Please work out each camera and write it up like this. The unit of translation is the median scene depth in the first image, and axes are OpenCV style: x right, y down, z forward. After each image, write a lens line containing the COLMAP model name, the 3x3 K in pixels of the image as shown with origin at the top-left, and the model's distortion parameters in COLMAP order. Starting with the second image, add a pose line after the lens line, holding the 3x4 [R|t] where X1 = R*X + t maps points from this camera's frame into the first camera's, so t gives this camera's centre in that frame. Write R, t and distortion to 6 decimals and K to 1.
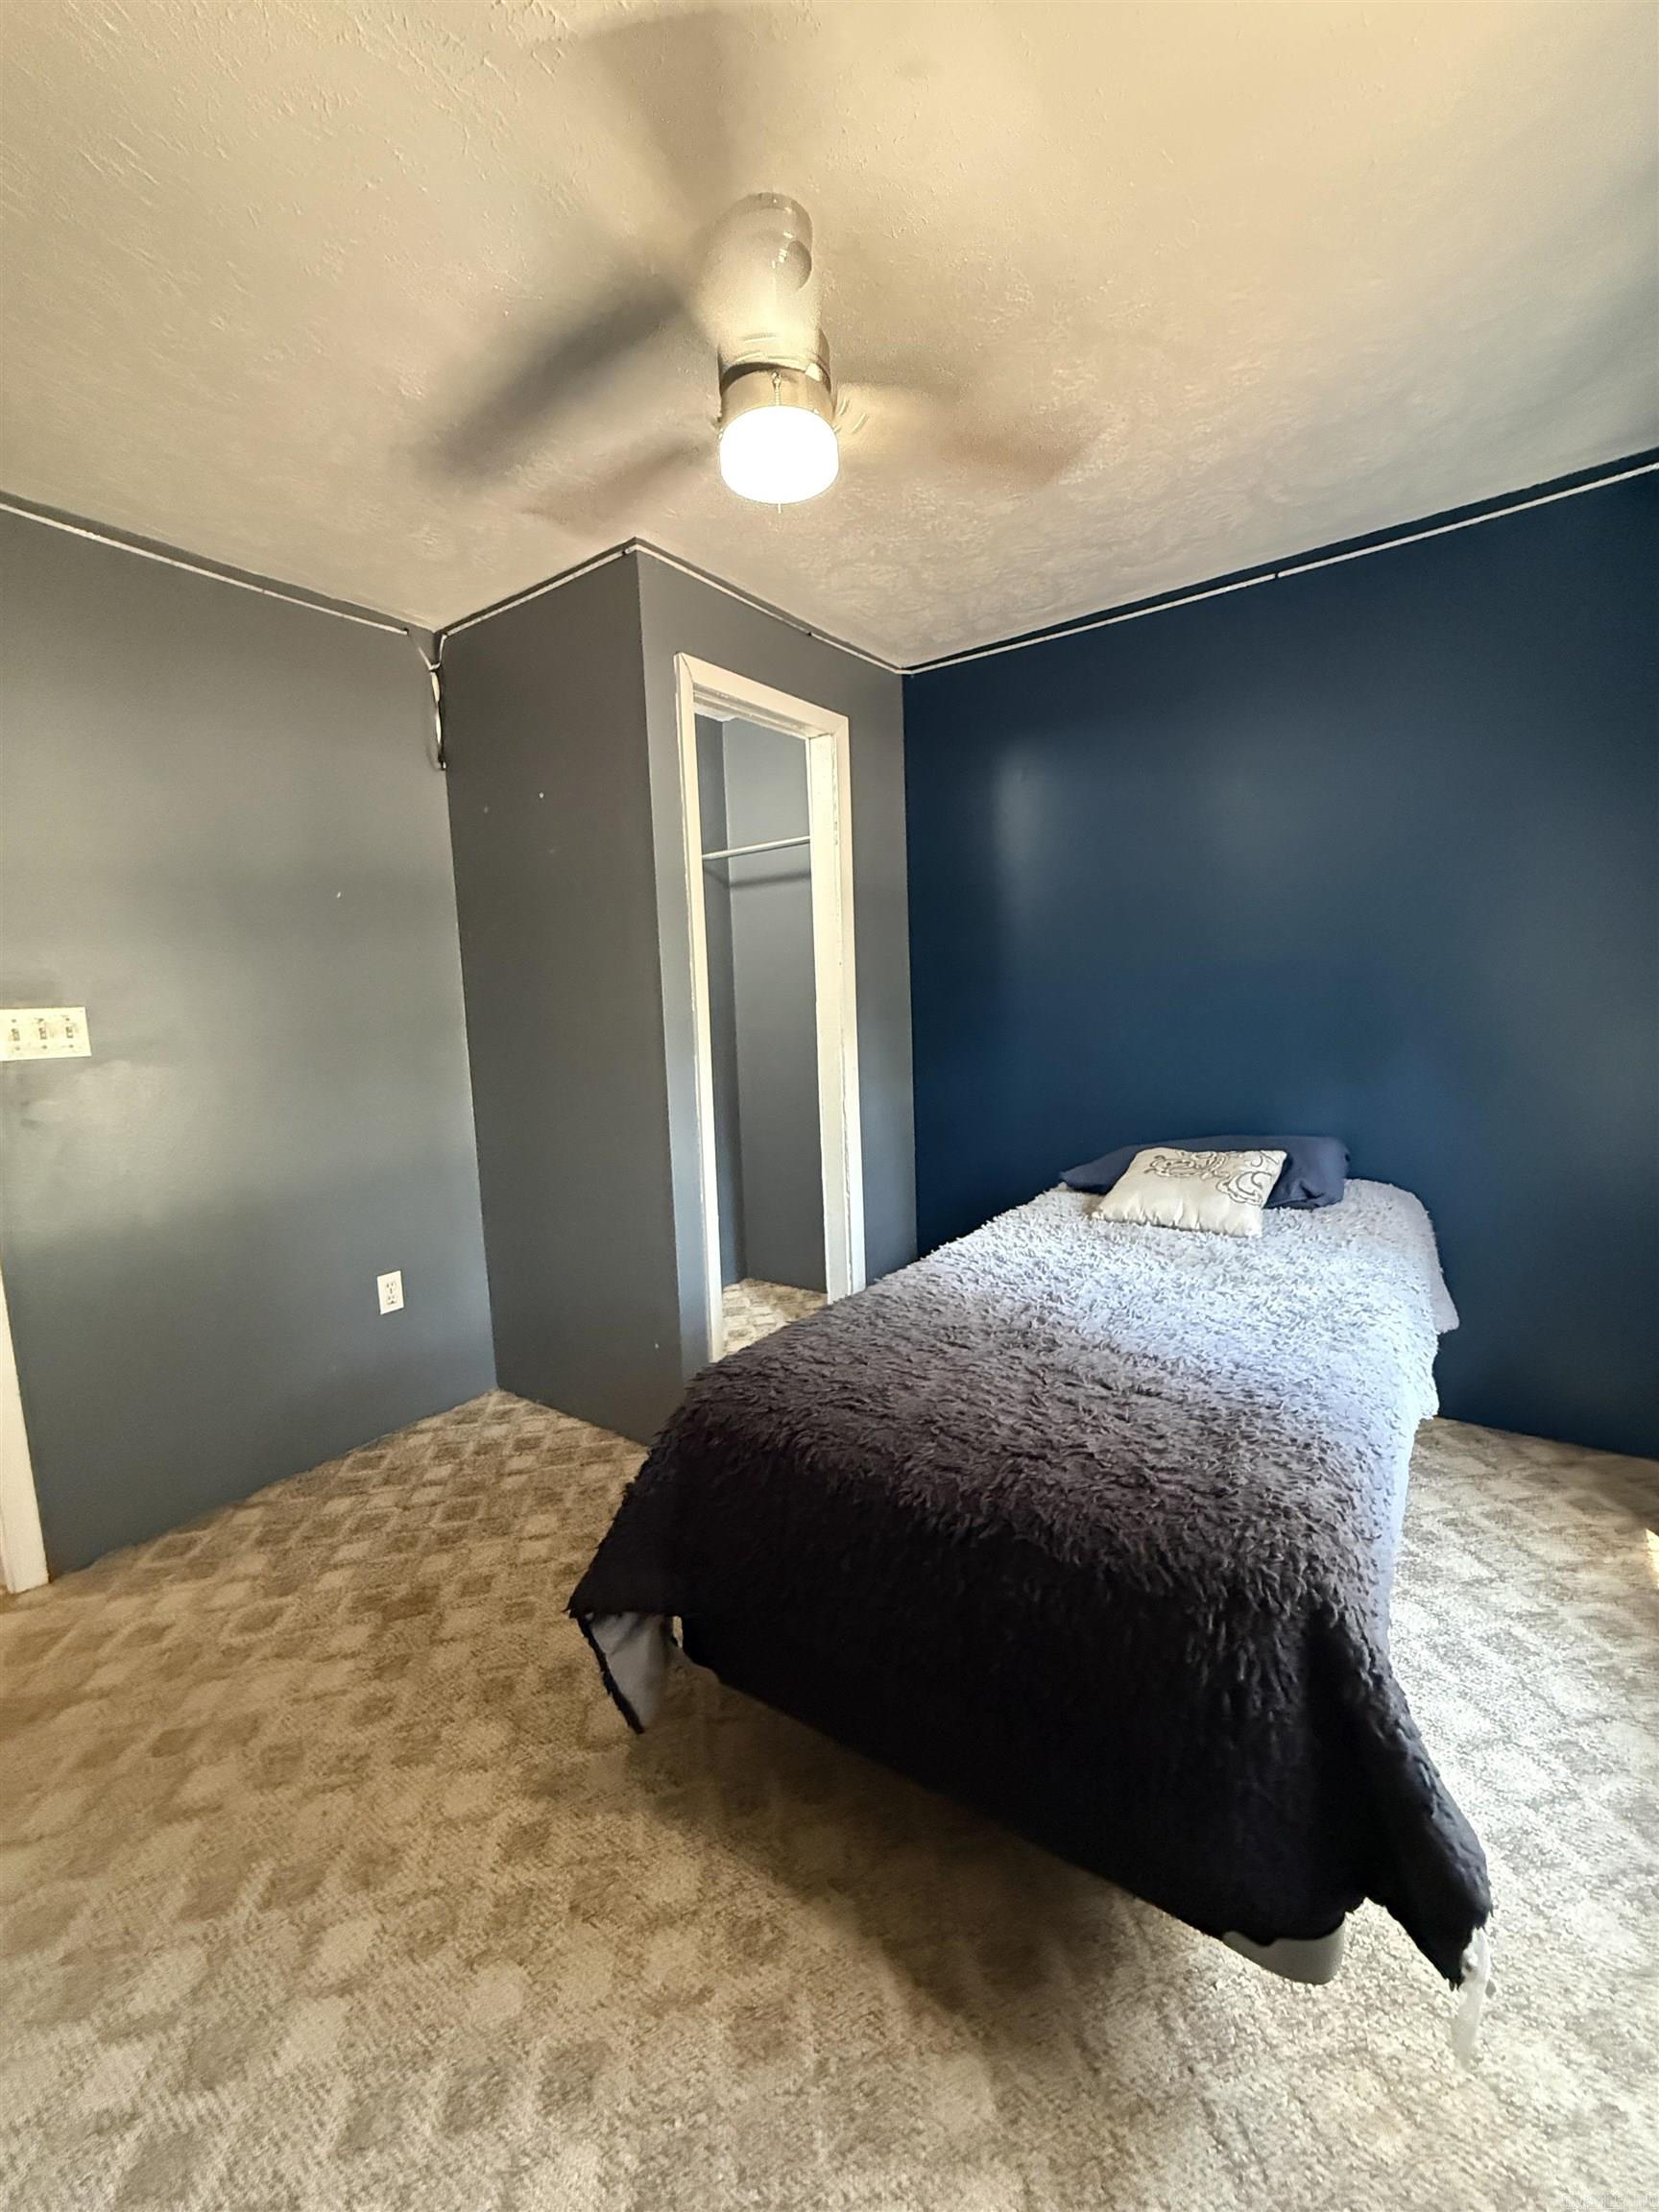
lens RADIAL K [[885.9, 0, 824.4], [0, 885.9, 1105.9], [0, 0, 1]] dist [0.001369, -0.000465]
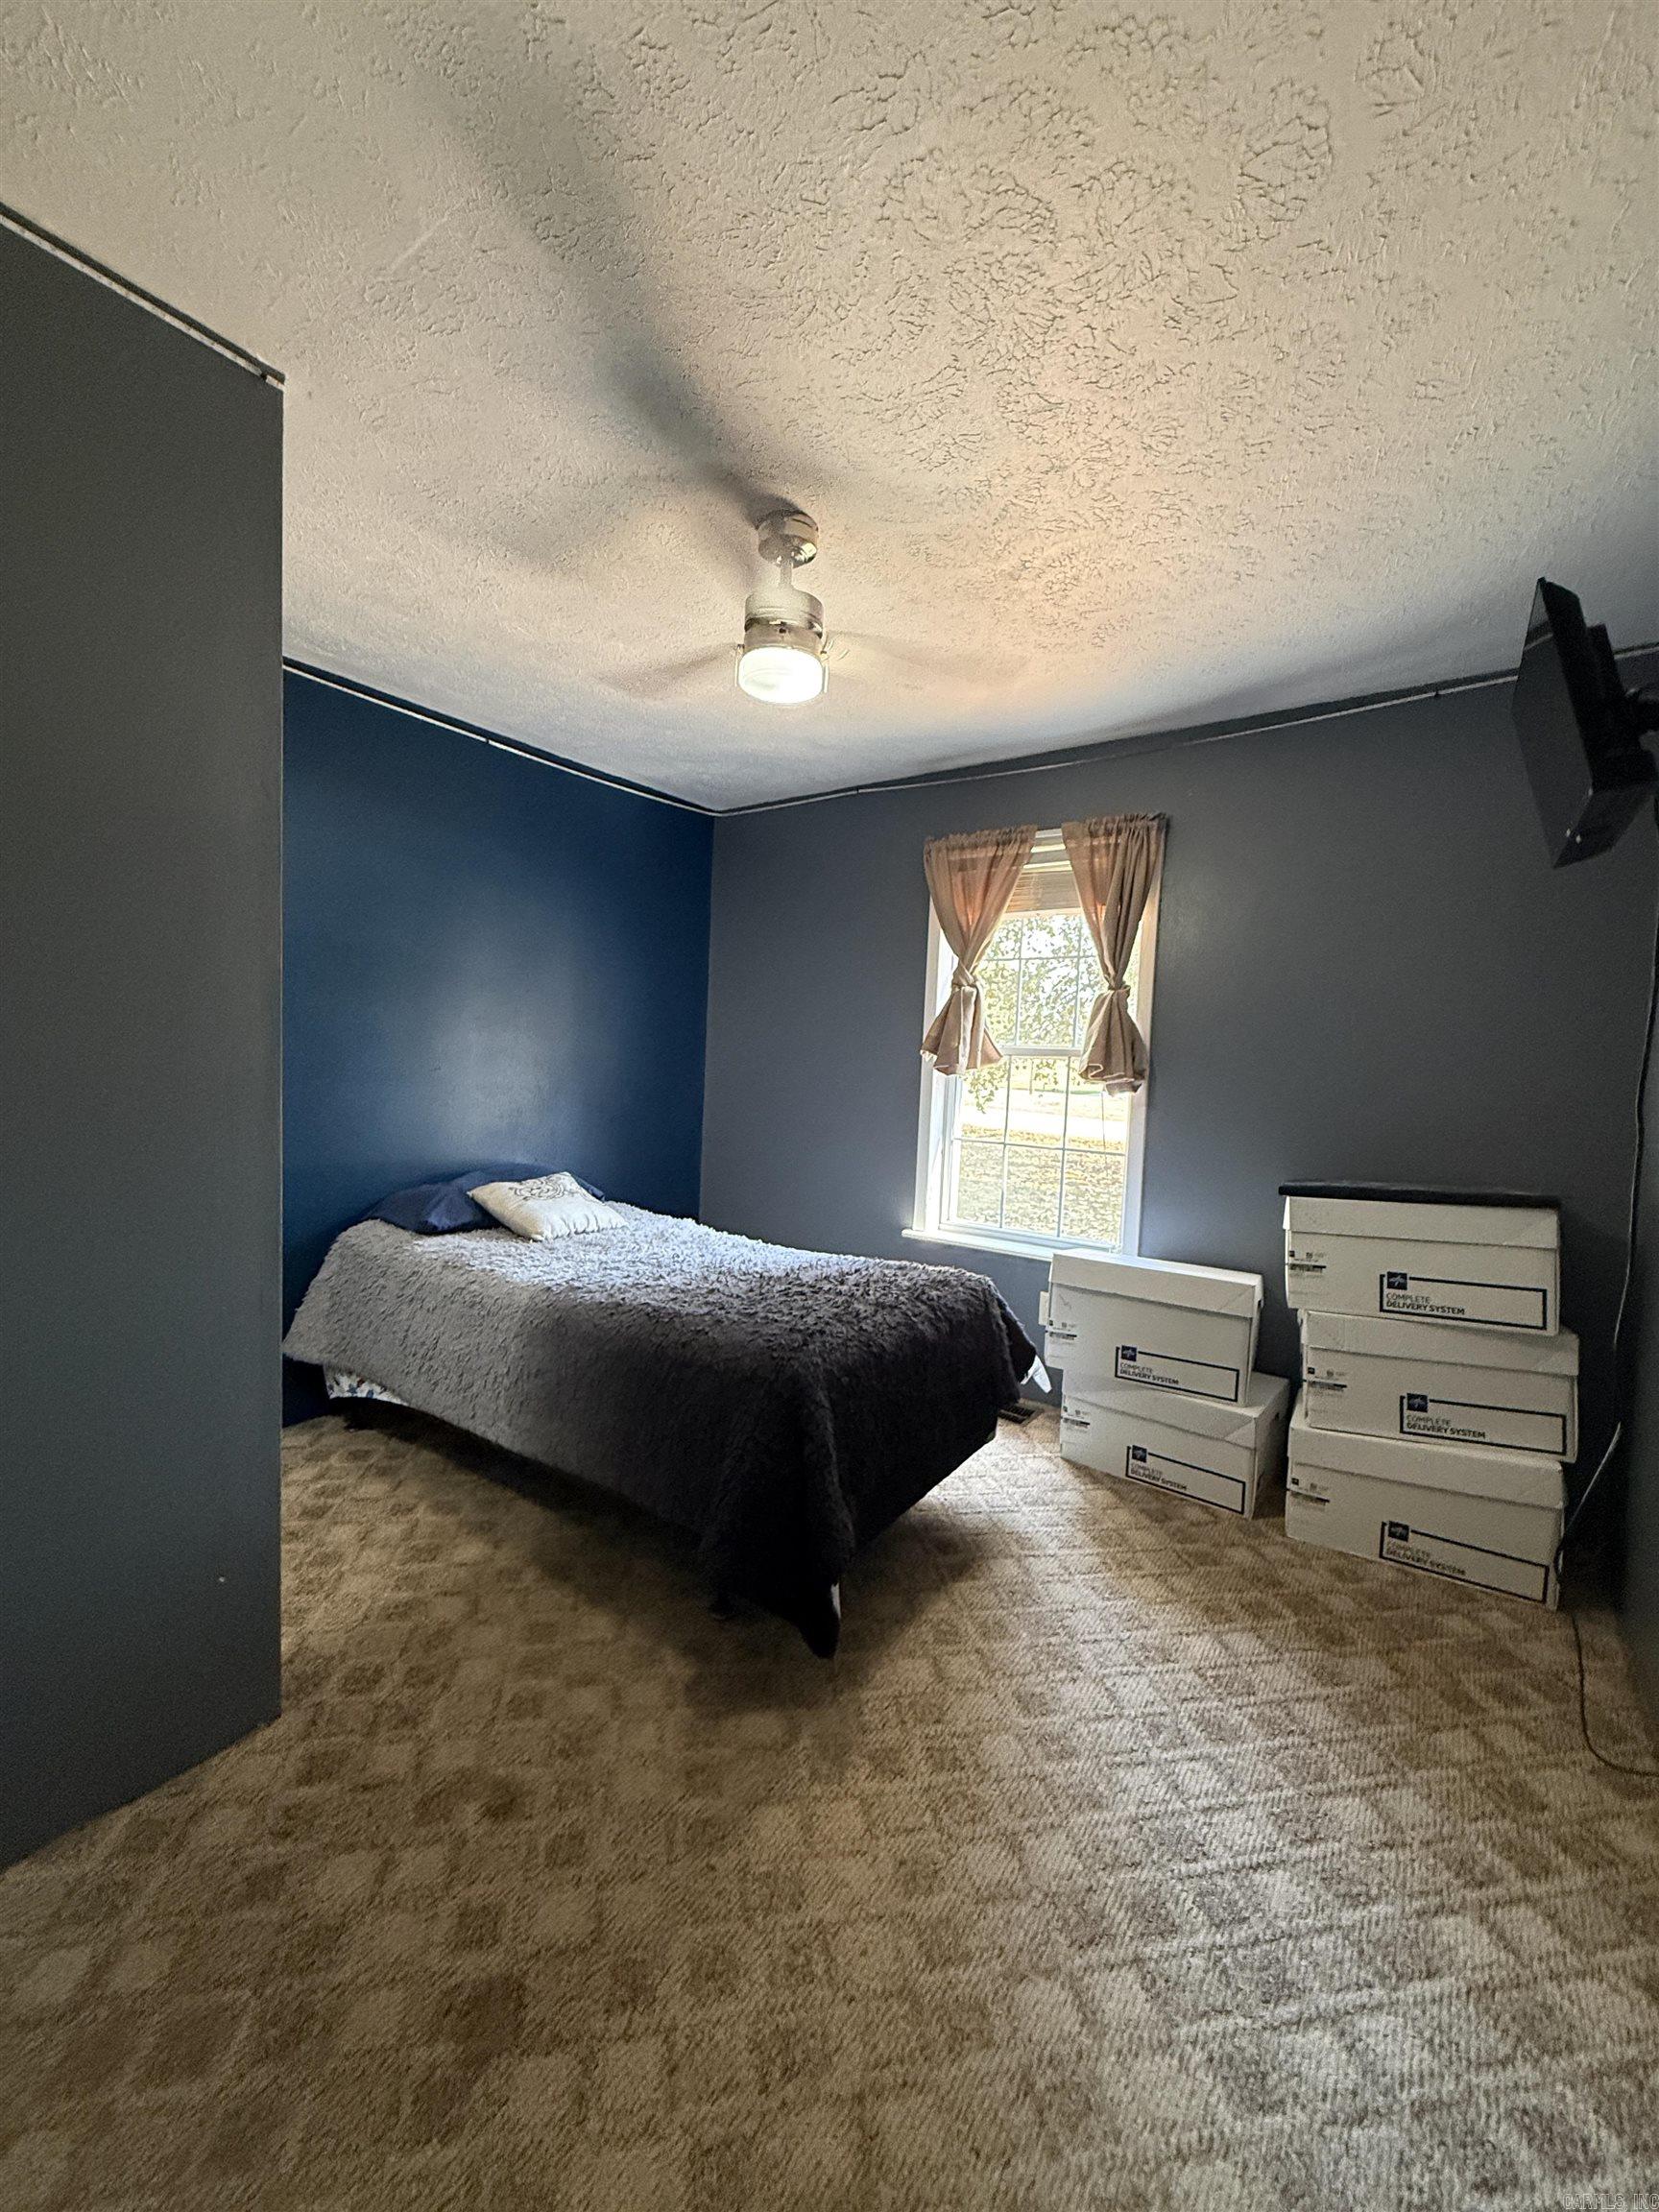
lens RADIAL K [[885.9, 0, 823.6], [0, 885.9, 1107.6], [0, 0, 1]] dist [0.001369, -0.000465]
pose [[-0.002543, -0.024469, 0.999697, -1.555555], [0.080976, 0.996413, 0.024594, -0.084756], [-0.996713, 0.081014, -0.000552, 1.050660]]
